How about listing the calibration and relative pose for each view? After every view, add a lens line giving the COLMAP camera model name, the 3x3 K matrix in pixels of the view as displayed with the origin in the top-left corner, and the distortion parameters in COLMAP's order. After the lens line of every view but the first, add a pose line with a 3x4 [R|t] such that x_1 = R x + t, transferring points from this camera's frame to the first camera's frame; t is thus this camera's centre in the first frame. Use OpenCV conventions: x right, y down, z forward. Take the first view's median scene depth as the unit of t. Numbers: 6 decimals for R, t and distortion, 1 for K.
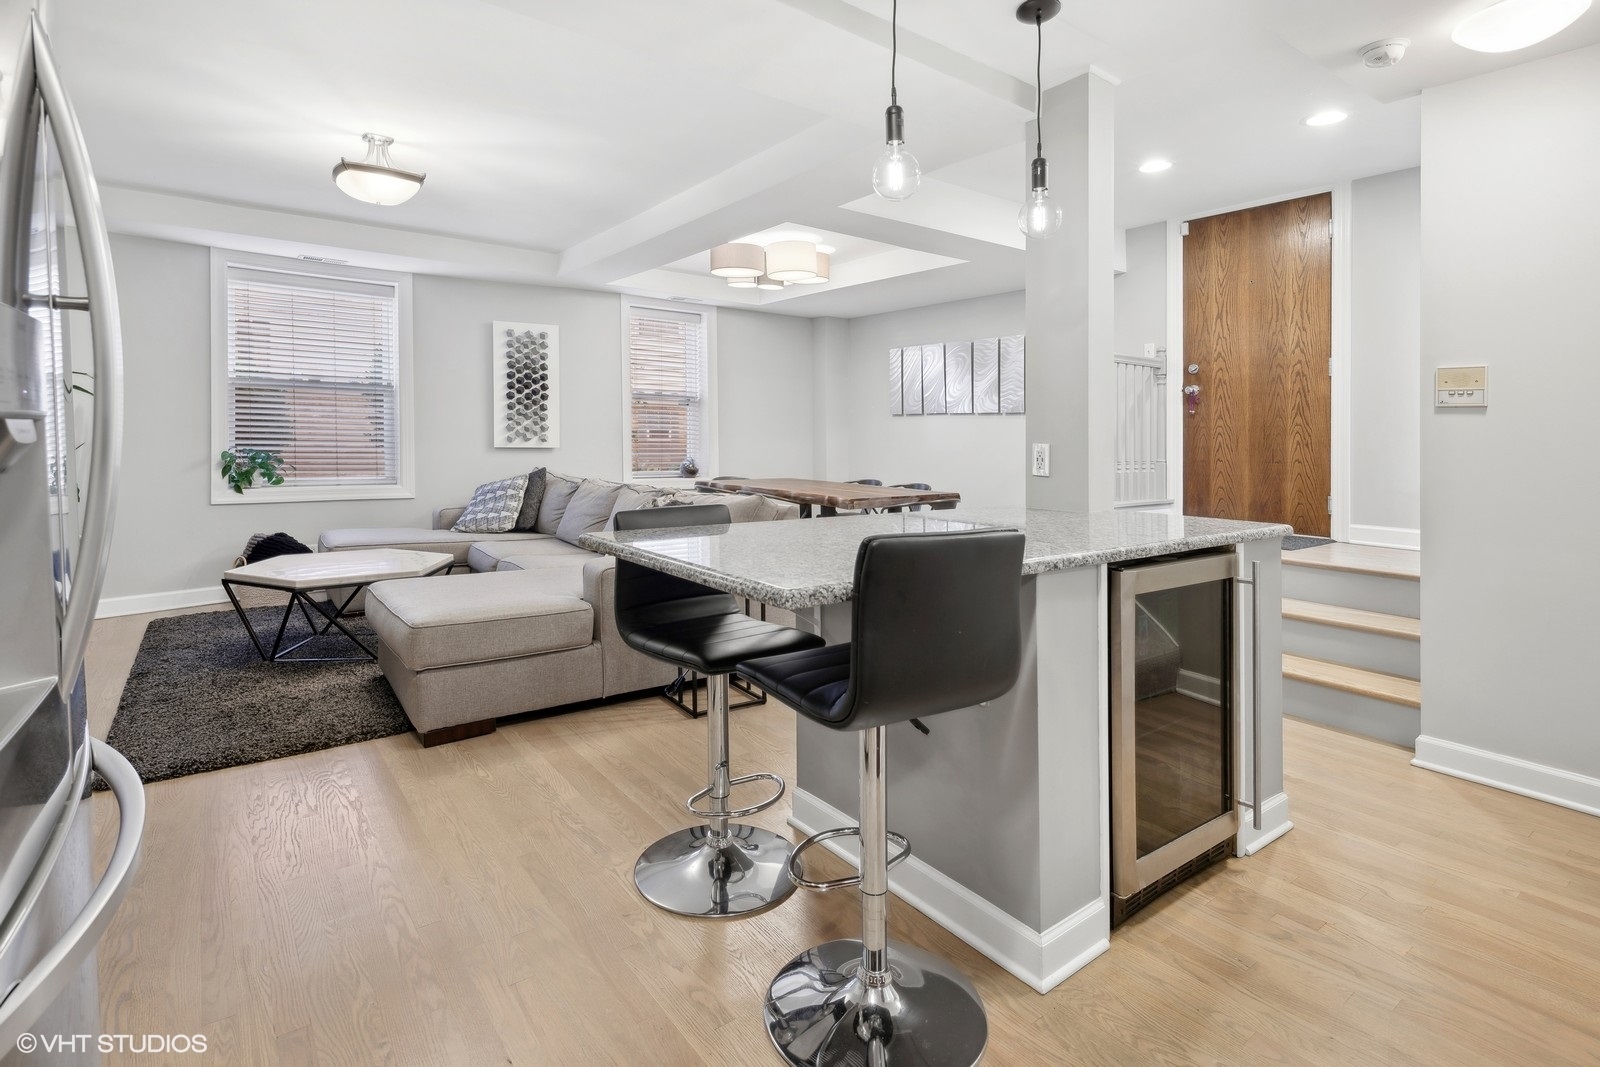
lens RADIAL K [[791.4, 0, 788.7], [0, 791.4, 455.2], [0, 0, 1]] dist [0.009716, -0.004695]
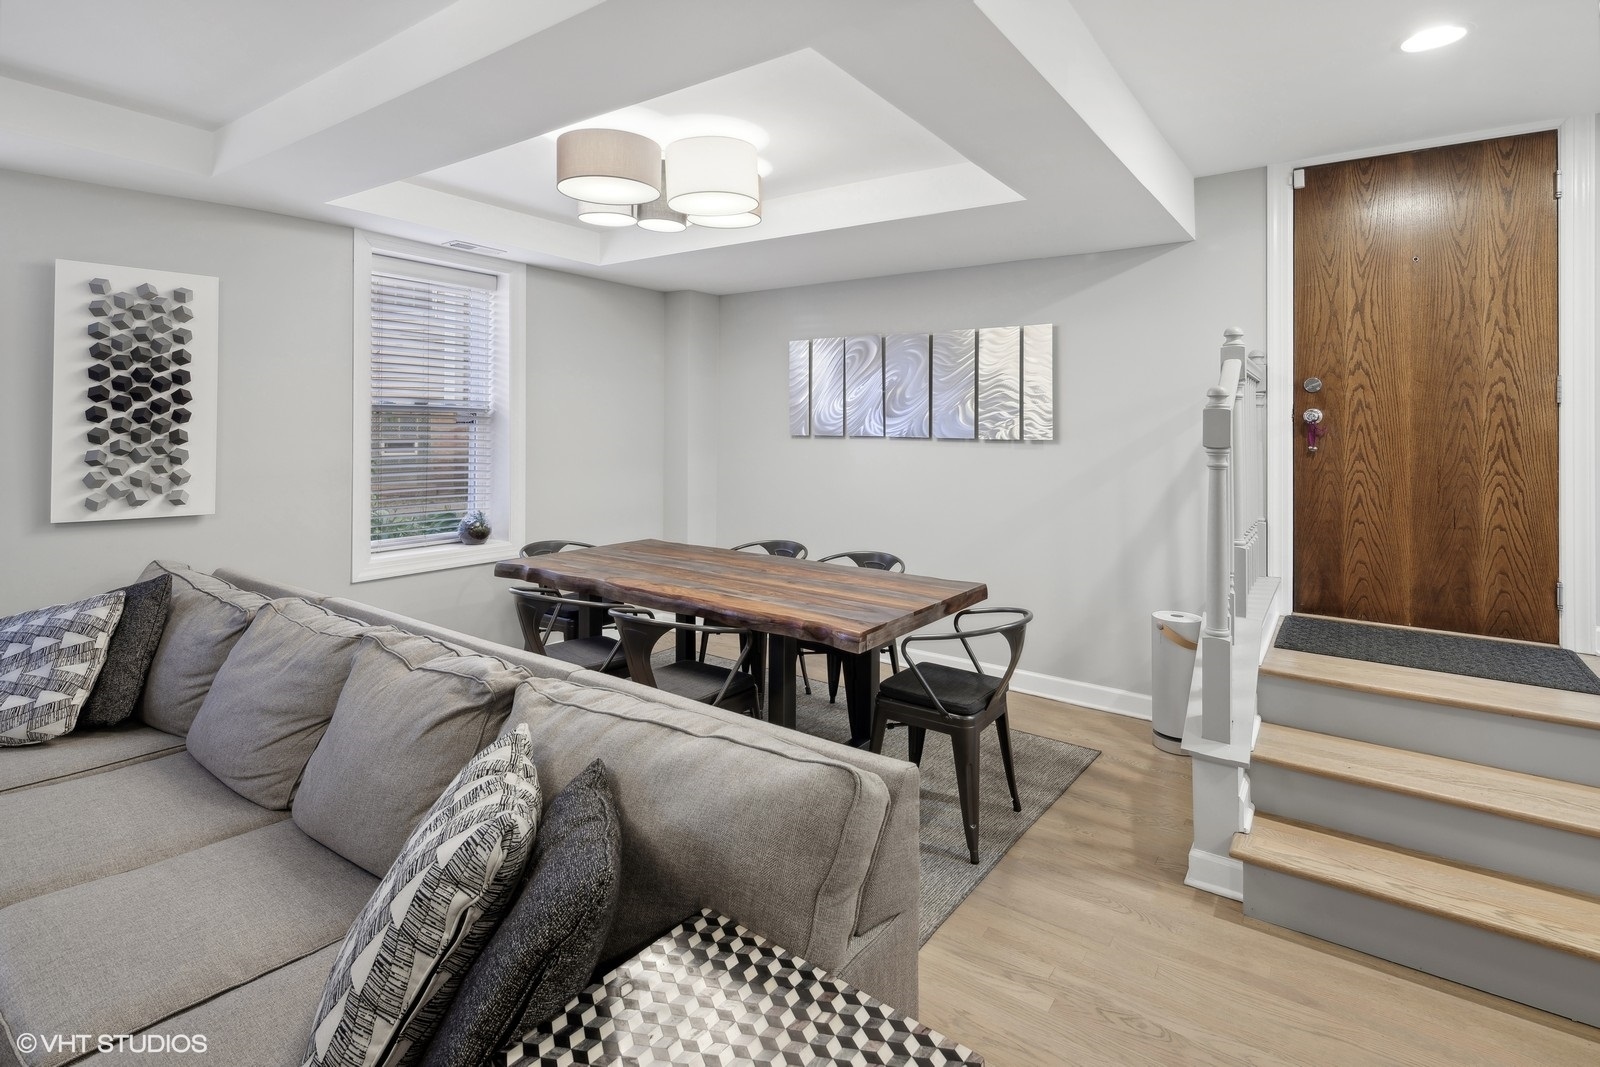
lens RADIAL K [[791.4, 0, 797.5], [0, 791.4, 411.4], [0, 0, 1]] dist [0.009716, -0.004695]
pose [[0.950165, 0.001777, 0.311743, -0.096394], [0.012001, 0.999034, -0.042273, -0.051981], [-0.311517, 0.043908, 0.949226, 0.409862]]
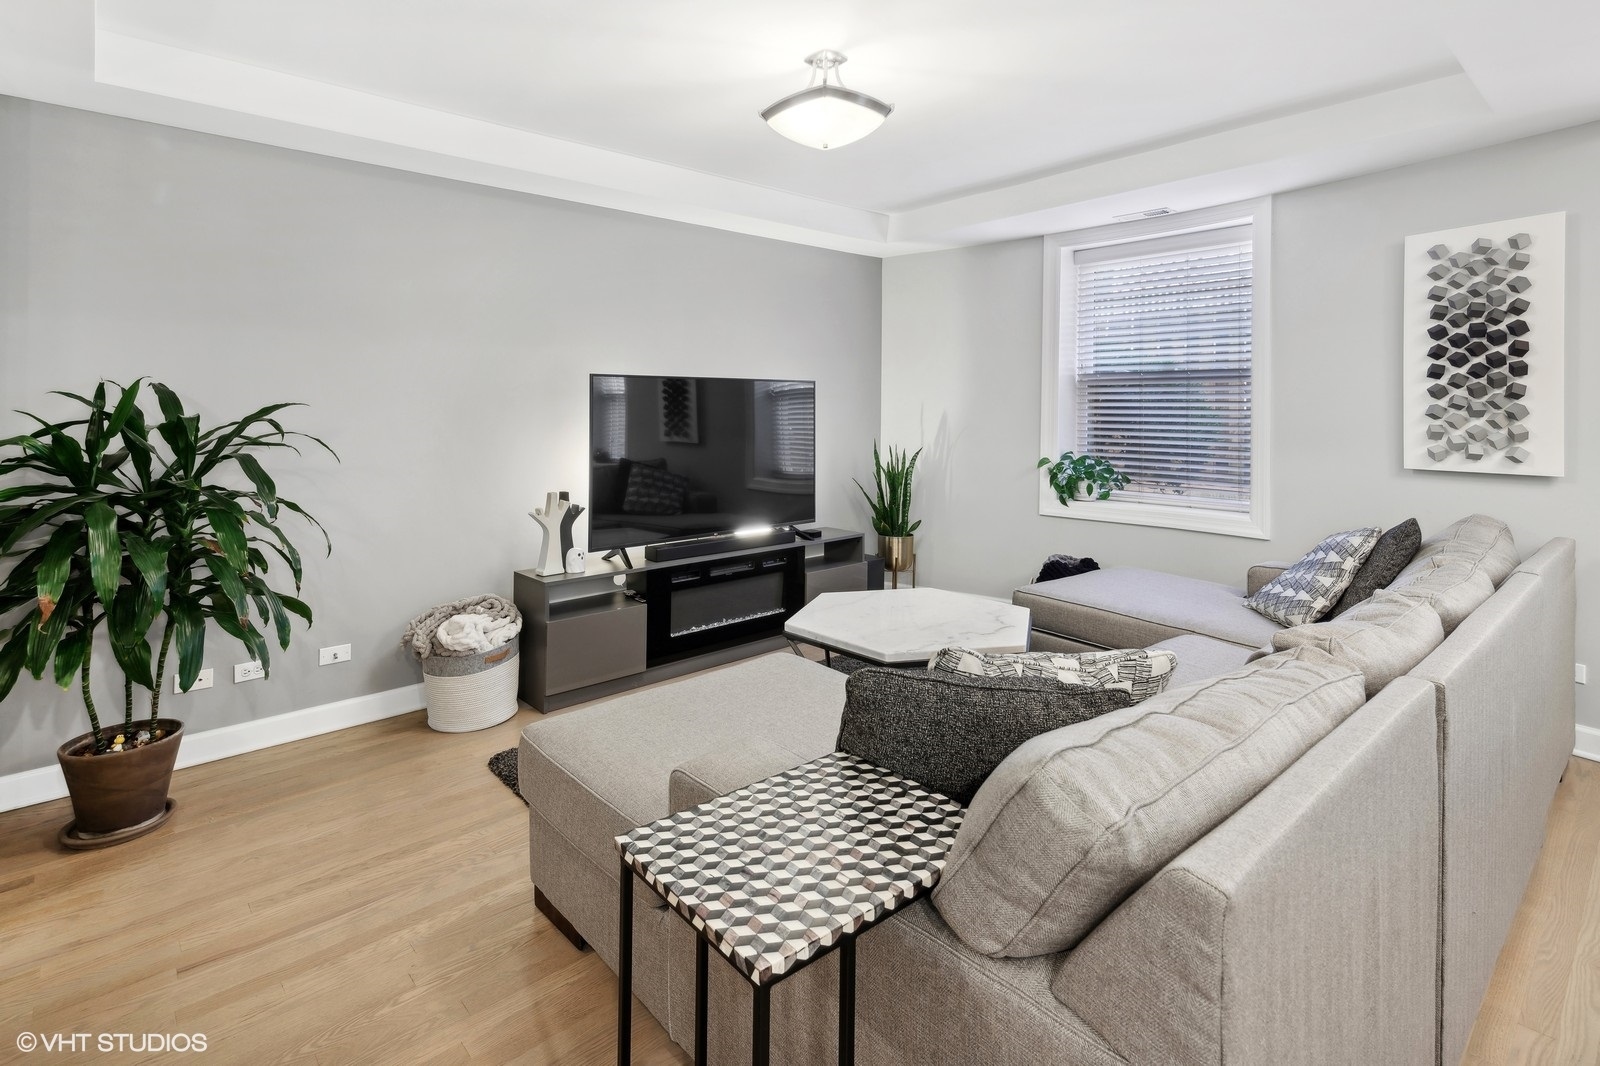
lens RADIAL K [[791.4, 0, 802.1], [0, 791.4, 423.2], [0, 0, 1]] dist [0.009716, -0.004695]
pose [[0.081691, 0.003746, -0.996651, 0.138736], [-0.021280, 0.999772, 0.002014, -0.033808], [0.996431, 0.021045, 0.081752, 0.547309]]
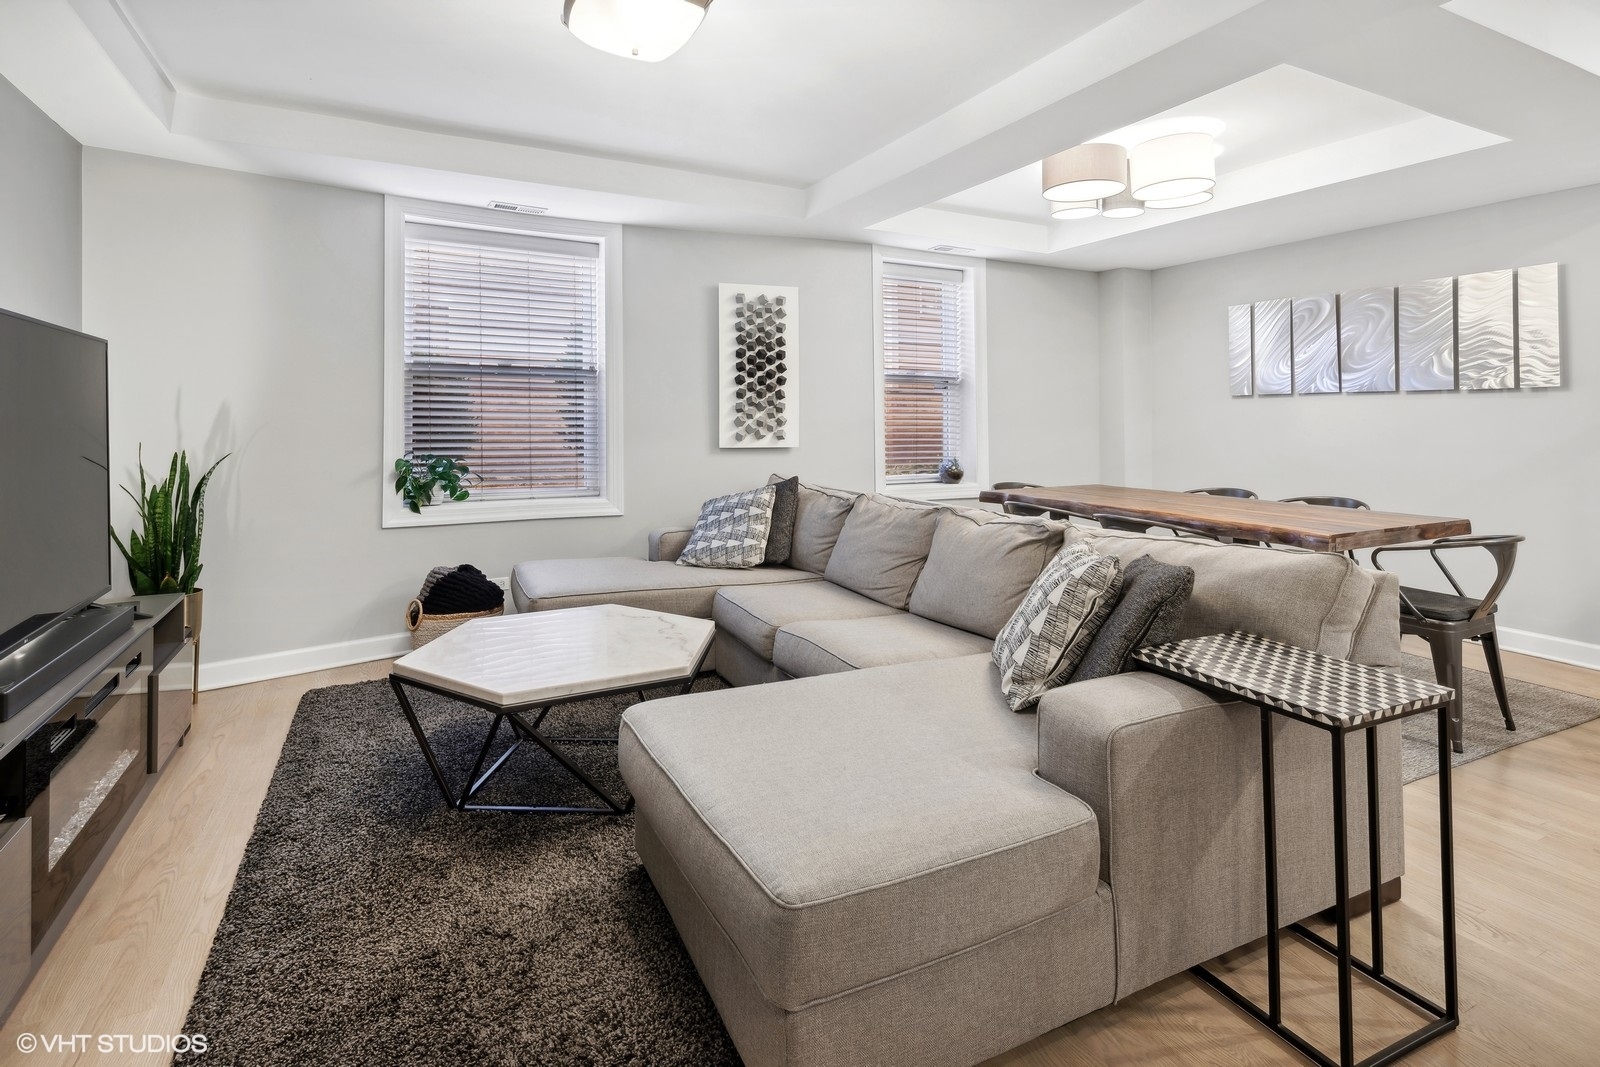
lens RADIAL K [[791.4, 0, 792.6], [0, 791.4, 408.8], [0, 0, 1]] dist [0.009716, -0.004695]
pose [[0.986701, -0.015753, -0.161779, -0.180615], [0.008757, 0.998999, -0.043870, -0.013616], [0.162308, 0.041870, 0.985851, 0.260892]]
